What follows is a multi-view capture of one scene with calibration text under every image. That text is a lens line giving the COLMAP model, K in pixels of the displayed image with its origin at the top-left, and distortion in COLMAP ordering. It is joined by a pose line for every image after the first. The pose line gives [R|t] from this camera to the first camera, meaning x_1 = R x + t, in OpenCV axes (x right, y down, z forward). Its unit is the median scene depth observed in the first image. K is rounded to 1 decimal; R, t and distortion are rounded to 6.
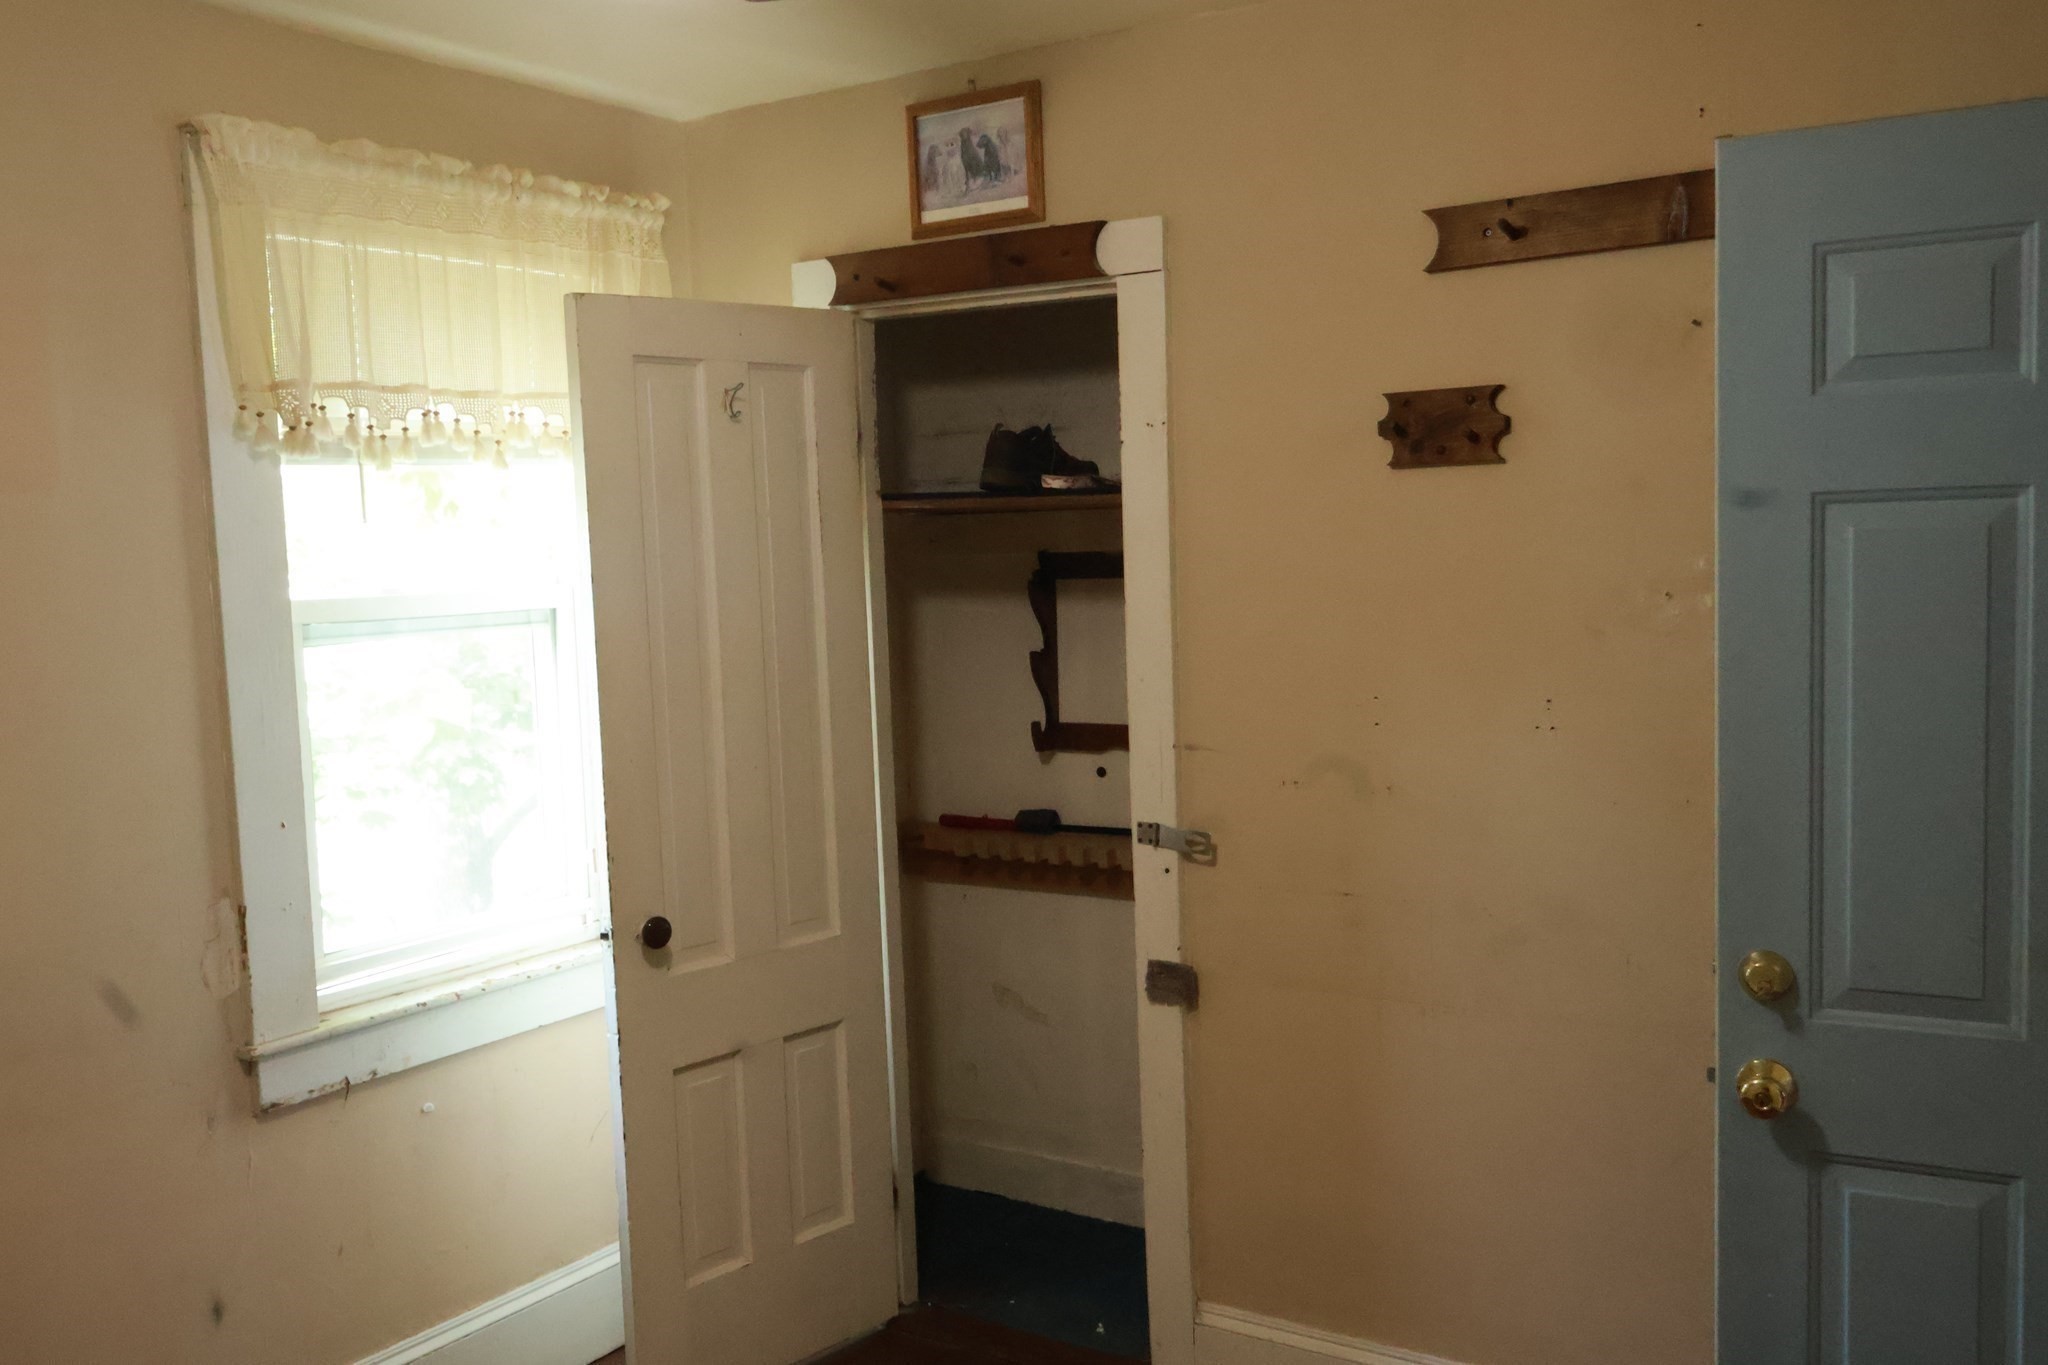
lens RADIAL K [[1772.9, 0, 1023.1], [0, 1772.9, 671.0], [0, 0, 1]] dist [0.011396, -0.013408]
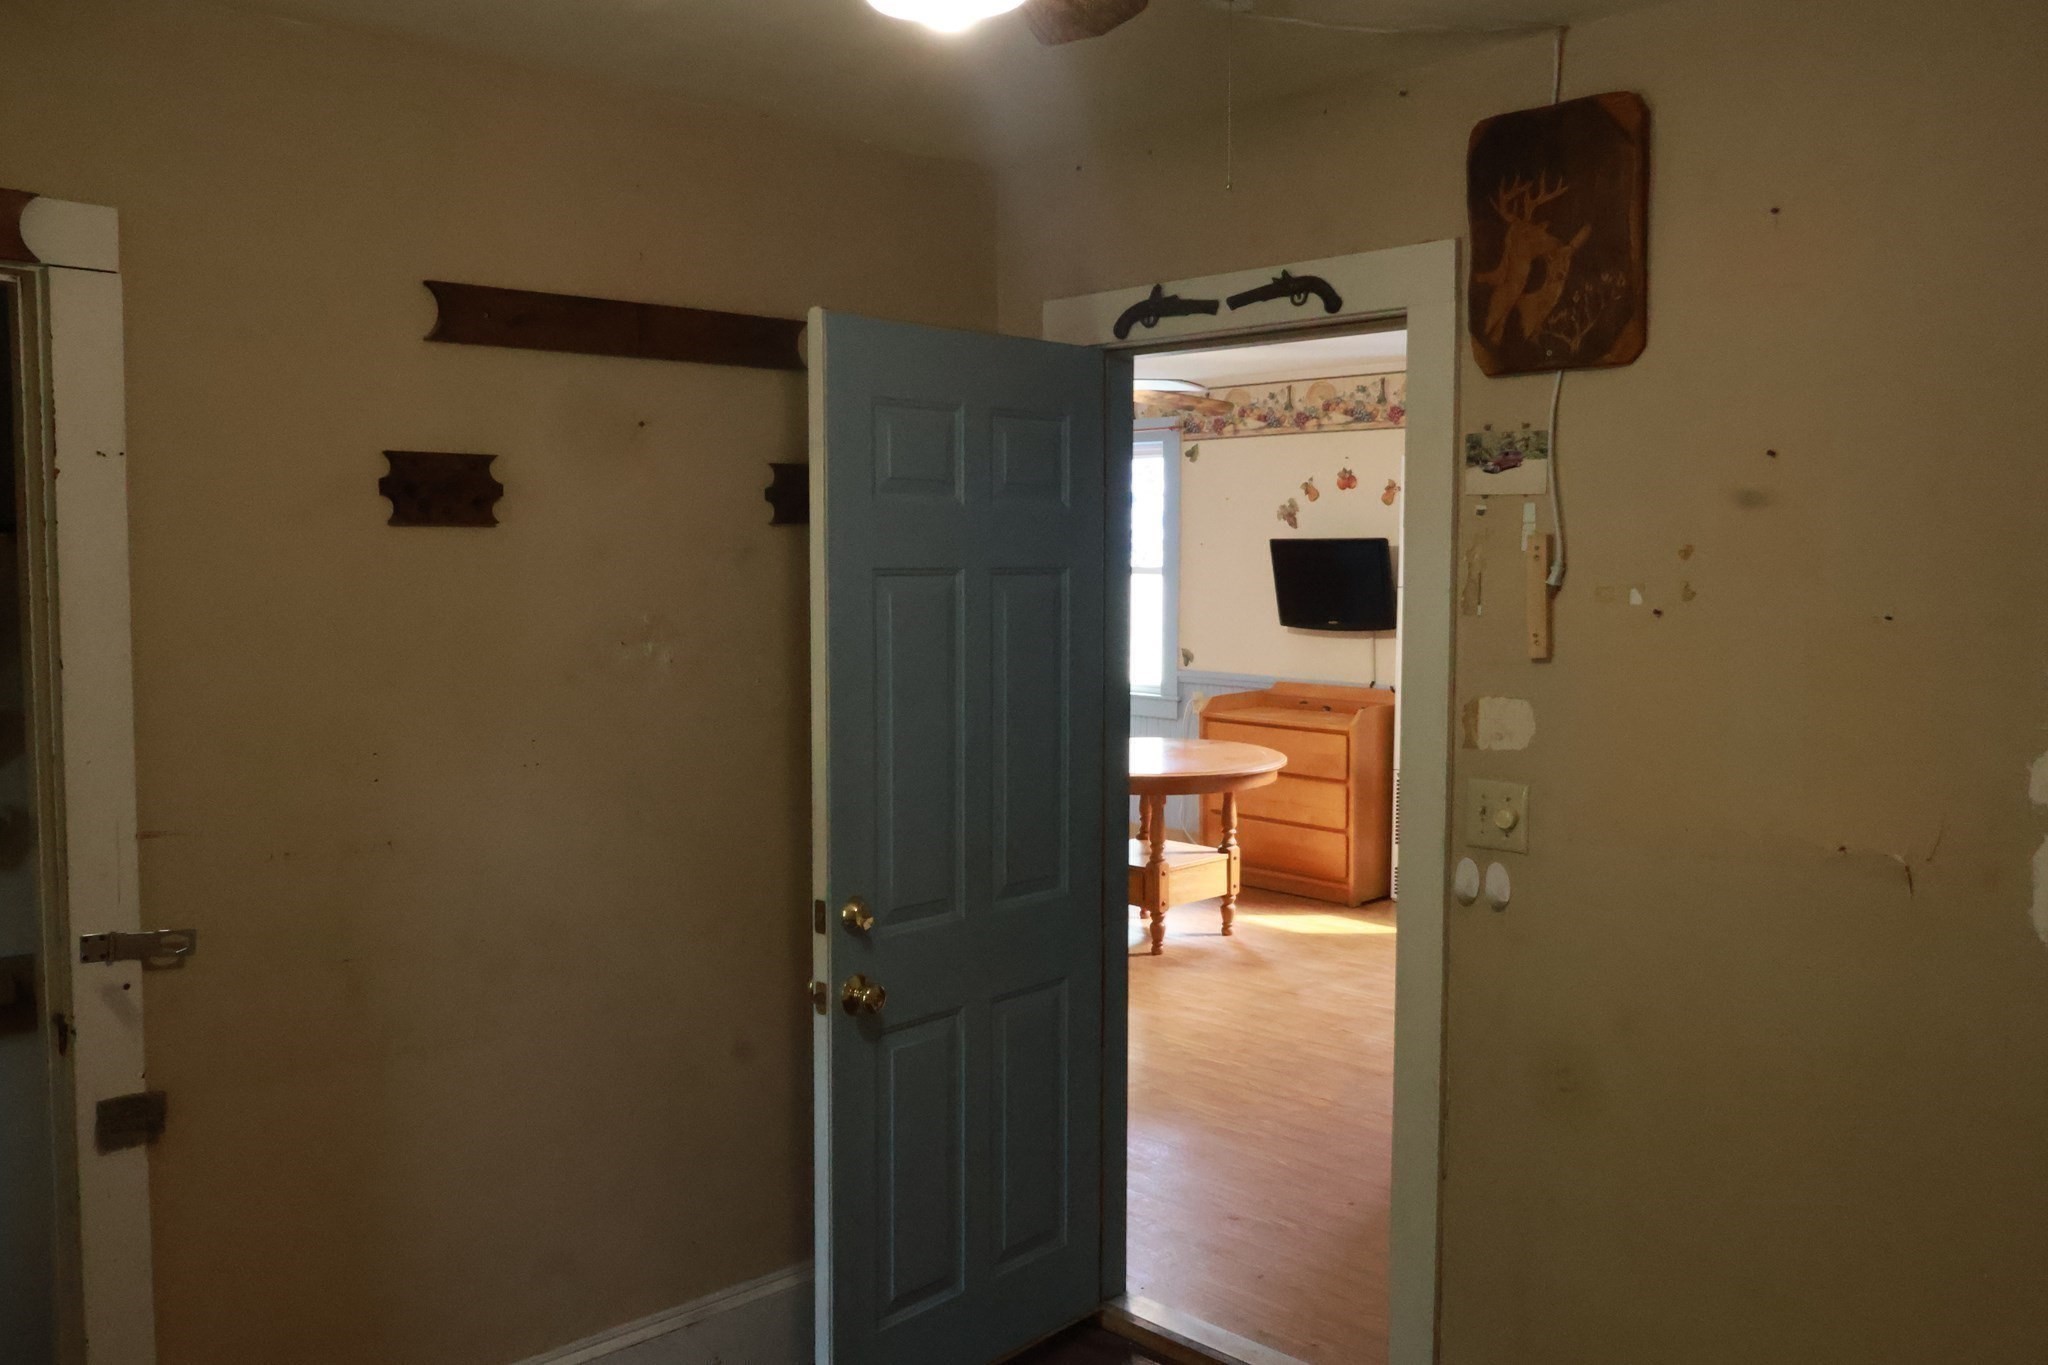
lens RADIAL K [[1772.9, 0, 1034.3], [0, 1772.9, 673.4], [0, 0, 1]] dist [0.011396, -0.013408]
pose [[0.207794, -0.031657, 0.977660, -0.706235], [0.062163, 0.997883, 0.019099, -0.026597], [-0.976195, 0.056805, 0.209322, 0.436548]]
